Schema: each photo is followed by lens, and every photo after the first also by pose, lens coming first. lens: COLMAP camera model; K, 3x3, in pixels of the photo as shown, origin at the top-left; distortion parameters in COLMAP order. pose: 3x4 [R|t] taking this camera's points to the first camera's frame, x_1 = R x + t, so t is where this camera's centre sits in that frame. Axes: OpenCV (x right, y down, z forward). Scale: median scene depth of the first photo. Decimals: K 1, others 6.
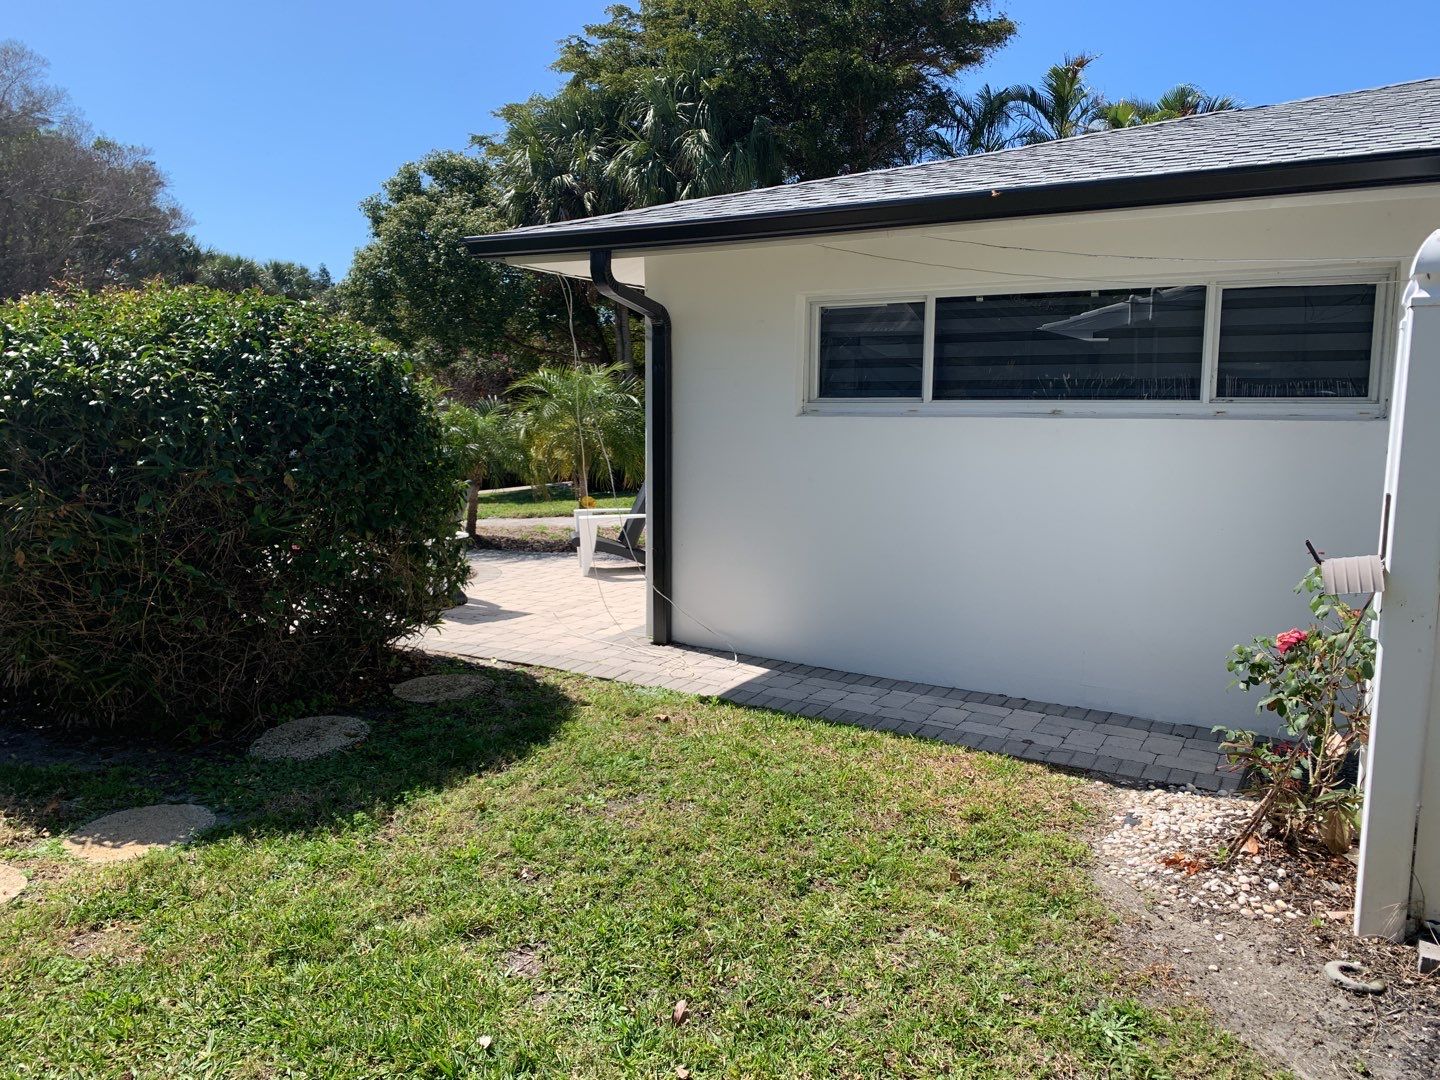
lens RADIAL K [[1103.0, 0, 720.7], [0, 1103.0, 535.3], [0, 0, 1]] dist [0.025610, -0.015743]
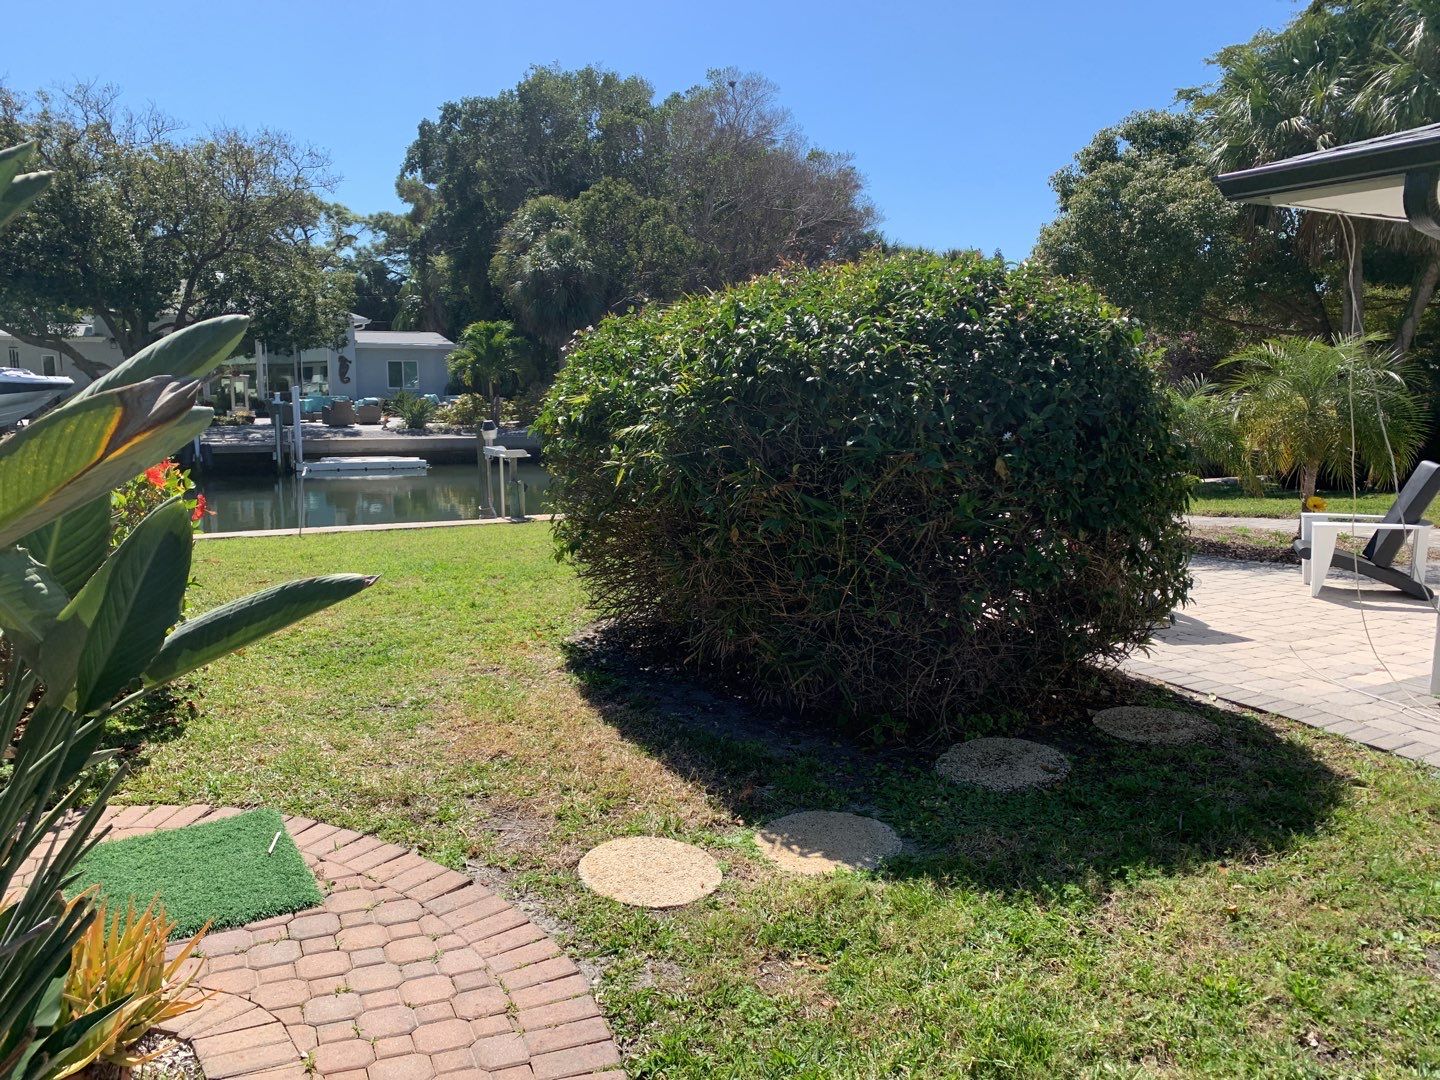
lens RADIAL K [[1063.6, 0, 713.3], [0, 1063.6, 531.2], [0, 0, 1]] dist [0.053520, -0.087000]
pose [[0.837533, 0.071309, -0.541713, -0.119644], [-0.064976, 0.997410, 0.030837, -0.010720], [0.542509, 0.009371, 0.839998, 0.172648]]
